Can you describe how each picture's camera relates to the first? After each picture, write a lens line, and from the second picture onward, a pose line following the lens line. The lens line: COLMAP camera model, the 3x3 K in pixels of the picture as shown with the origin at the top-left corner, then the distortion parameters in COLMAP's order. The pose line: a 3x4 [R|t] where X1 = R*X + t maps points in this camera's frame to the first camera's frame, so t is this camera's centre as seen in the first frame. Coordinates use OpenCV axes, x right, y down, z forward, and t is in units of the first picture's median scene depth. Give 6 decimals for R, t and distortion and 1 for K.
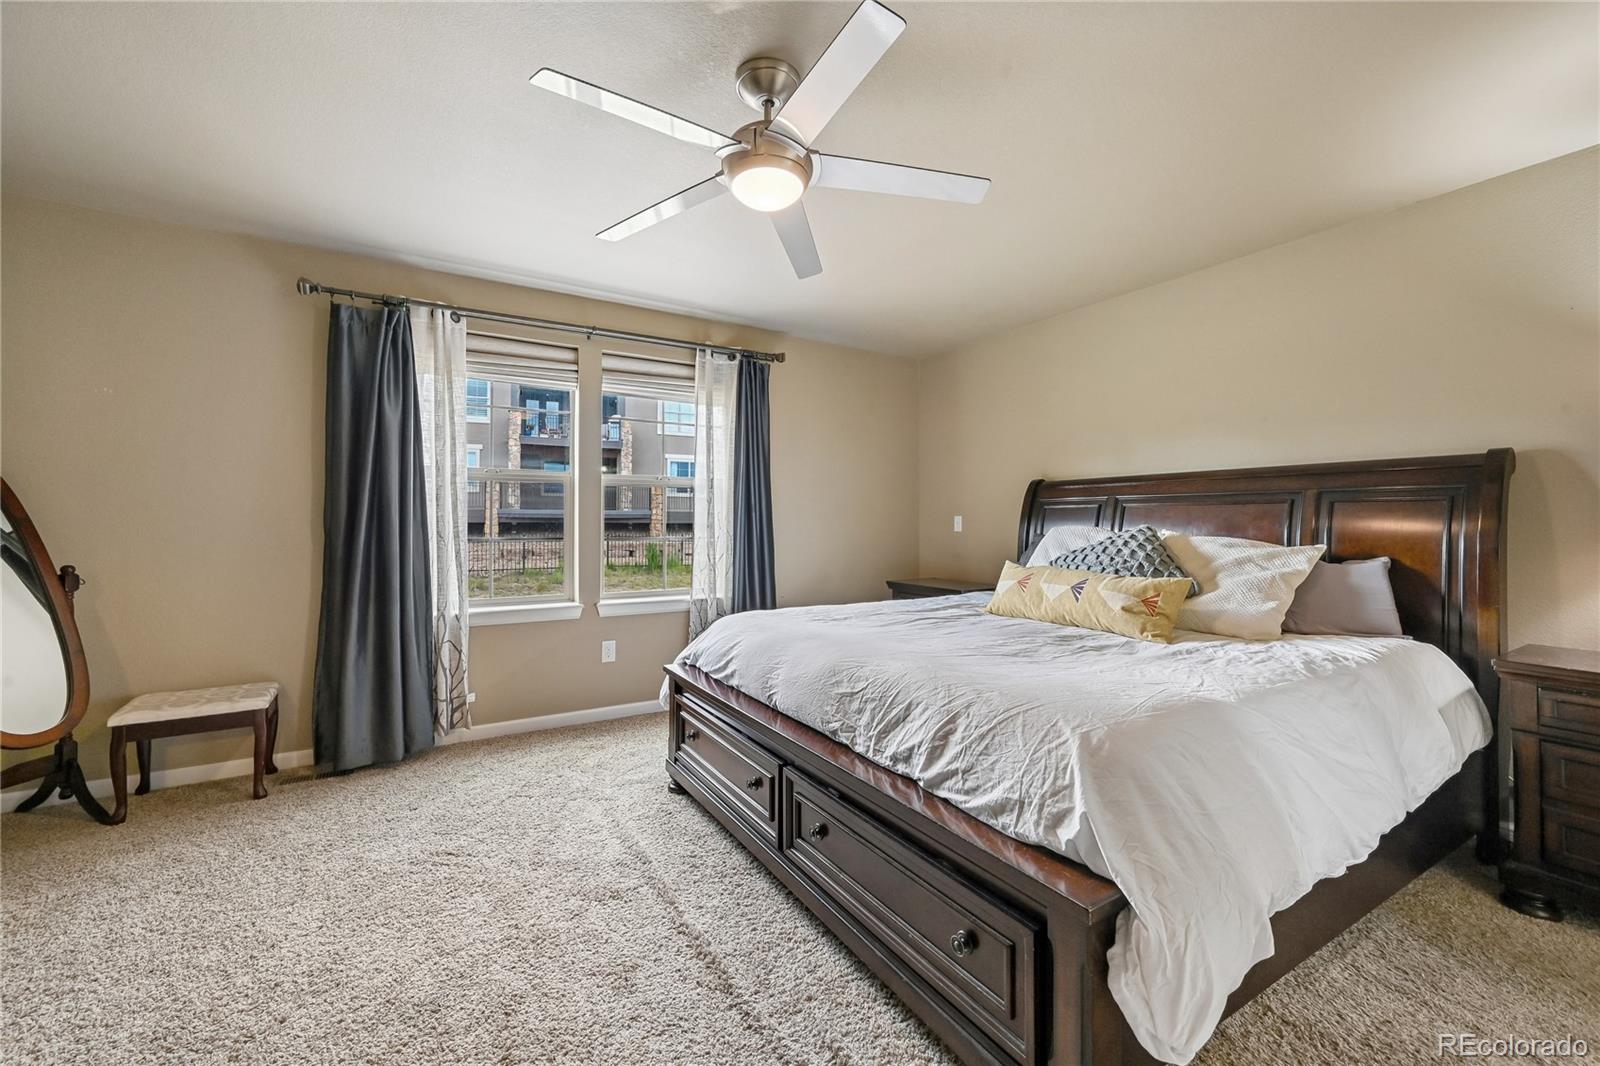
lens RADIAL K [[635.9, 0, 791.7], [0, 635.9, 523.7], [0, 0, 1]] dist [-0.003422, -0.000206]
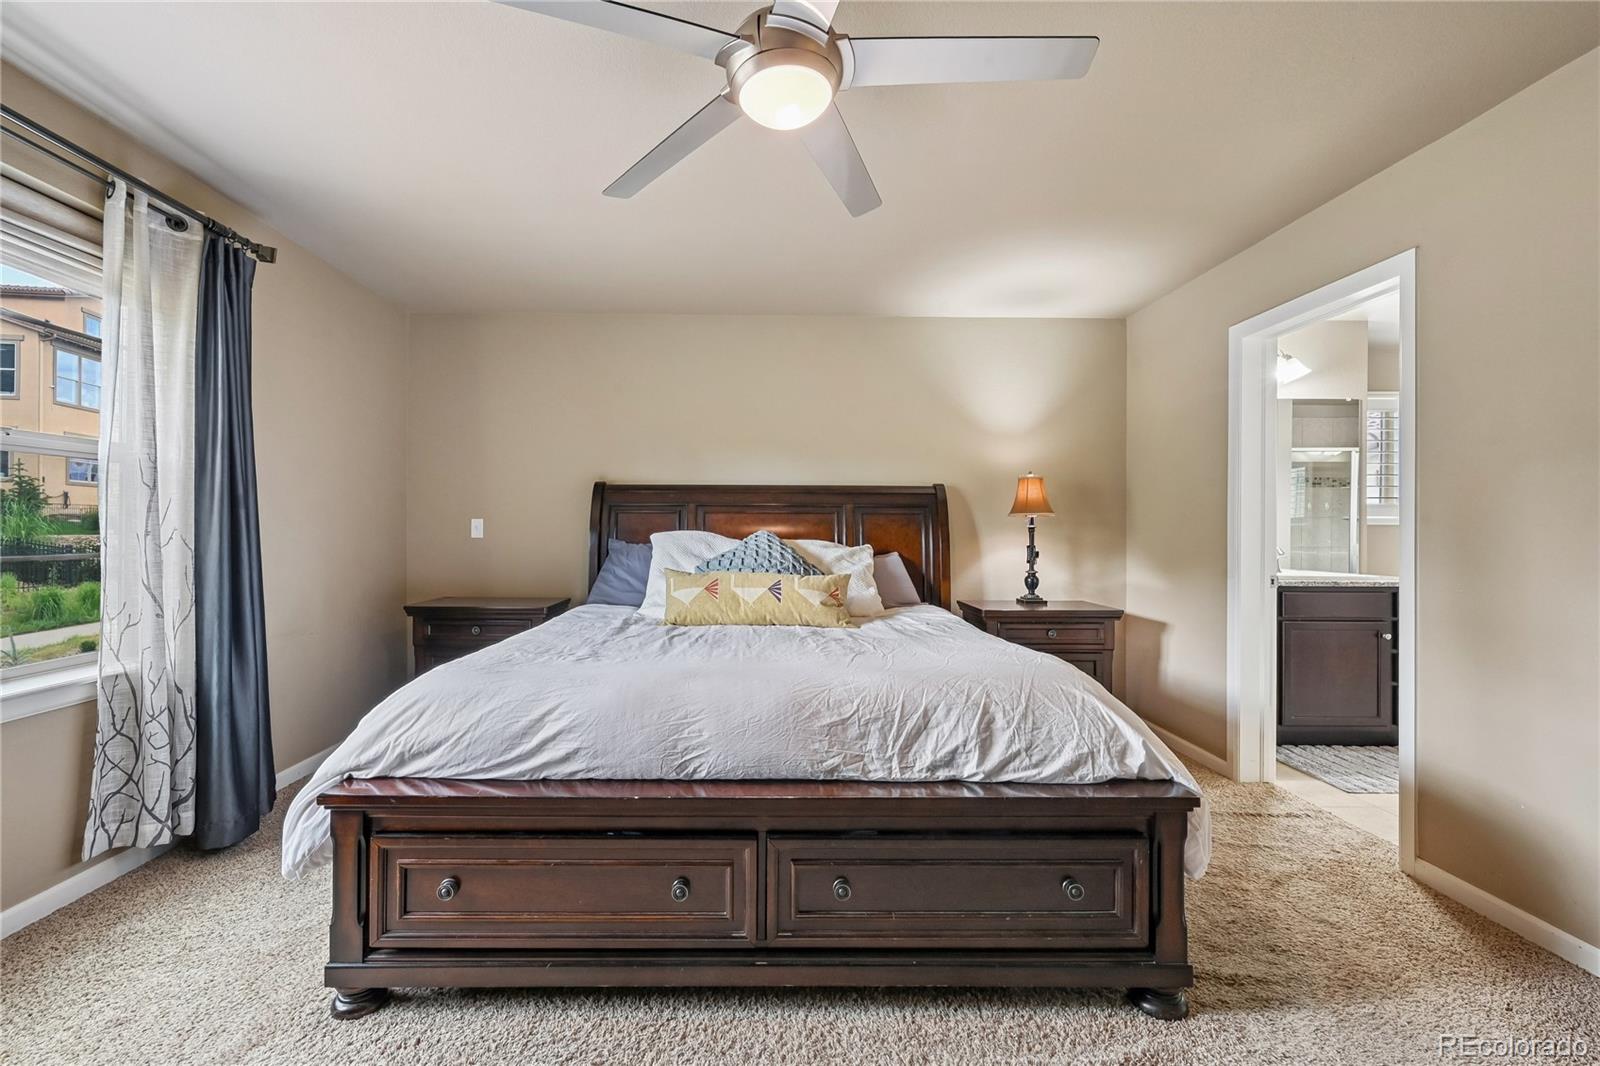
lens RADIAL K [[690.2, 0, 741.8], [0, 690.2, 531.8], [0, 0, 1]] dist [-0.004997, 0.001006]
pose [[0.508841, -0.002562, 0.860856, -0.848004], [-0.003705, 0.999980, 0.005166, -0.002506], [-0.860852, -0.005818, 0.508822, 0.659352]]
